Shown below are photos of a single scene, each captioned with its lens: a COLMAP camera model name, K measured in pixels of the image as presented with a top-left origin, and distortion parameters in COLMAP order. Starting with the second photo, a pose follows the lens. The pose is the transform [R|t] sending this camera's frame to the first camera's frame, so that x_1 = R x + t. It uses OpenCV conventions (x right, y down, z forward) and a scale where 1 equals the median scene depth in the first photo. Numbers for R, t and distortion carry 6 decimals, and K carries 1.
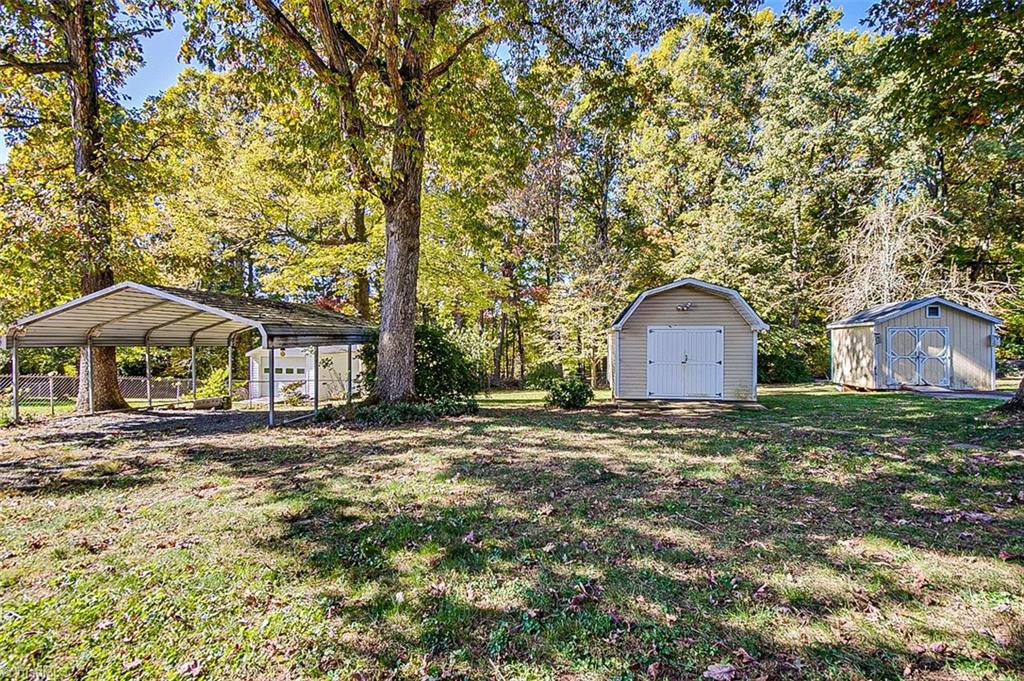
lens RADIAL K [[477.6, 0, 513.0], [0, 477.6, 337.2], [0, 0, 1]] dist [0.003328, 0.000490]
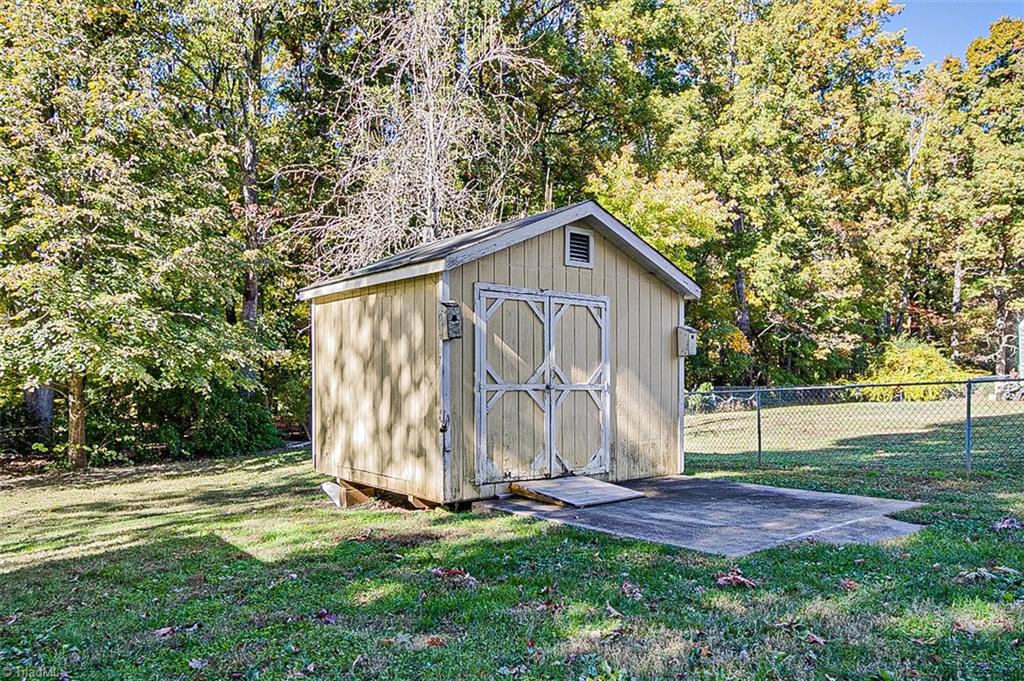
lens RADIAL K [[777.3, 0, 508.1], [0, 777.3, 391.3], [0, 0, 1]] dist [-0.000041, 0.000125]
pose [[0.672912, -0.011077, 0.739639, 0.301203], [-0.014067, 0.999515, 0.027766, 0.020390], [-0.739589, -0.029089, 0.672430, 0.453208]]
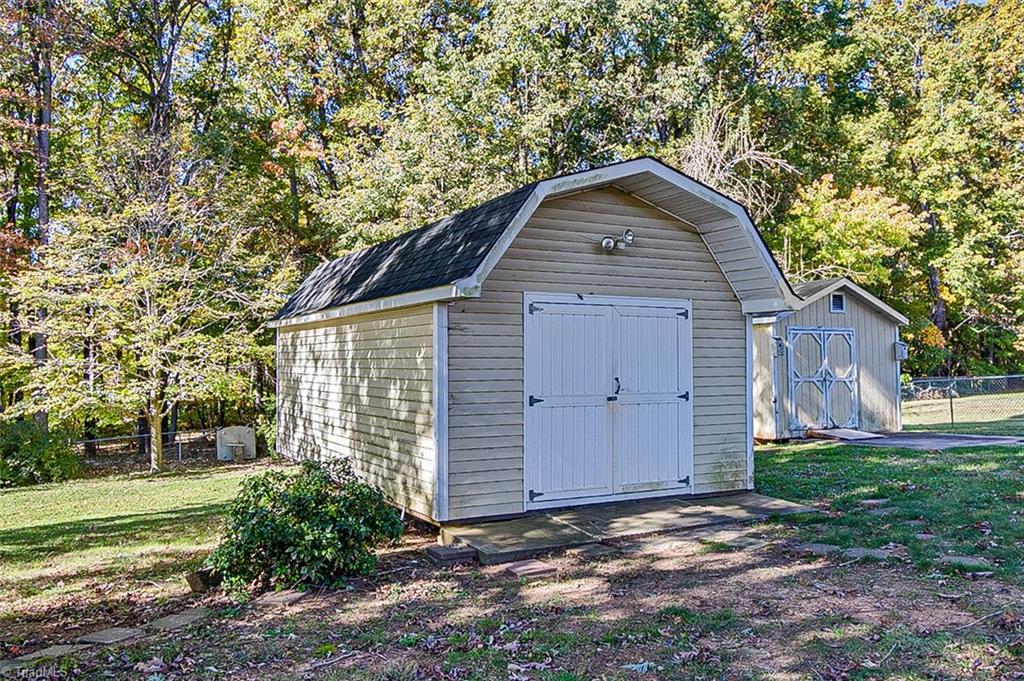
lens RADIAL K [[826.6, 0, 512.0], [0, 826.6, 340.5], [0, 0, 1]] dist [0.002739, 0.005908]
pose [[0.797635, 0.014230, 0.602972, -0.039438], [0.001531, 0.999671, -0.025617, 0.013222], [-0.603138, 0.021357, 0.797351, 0.287783]]
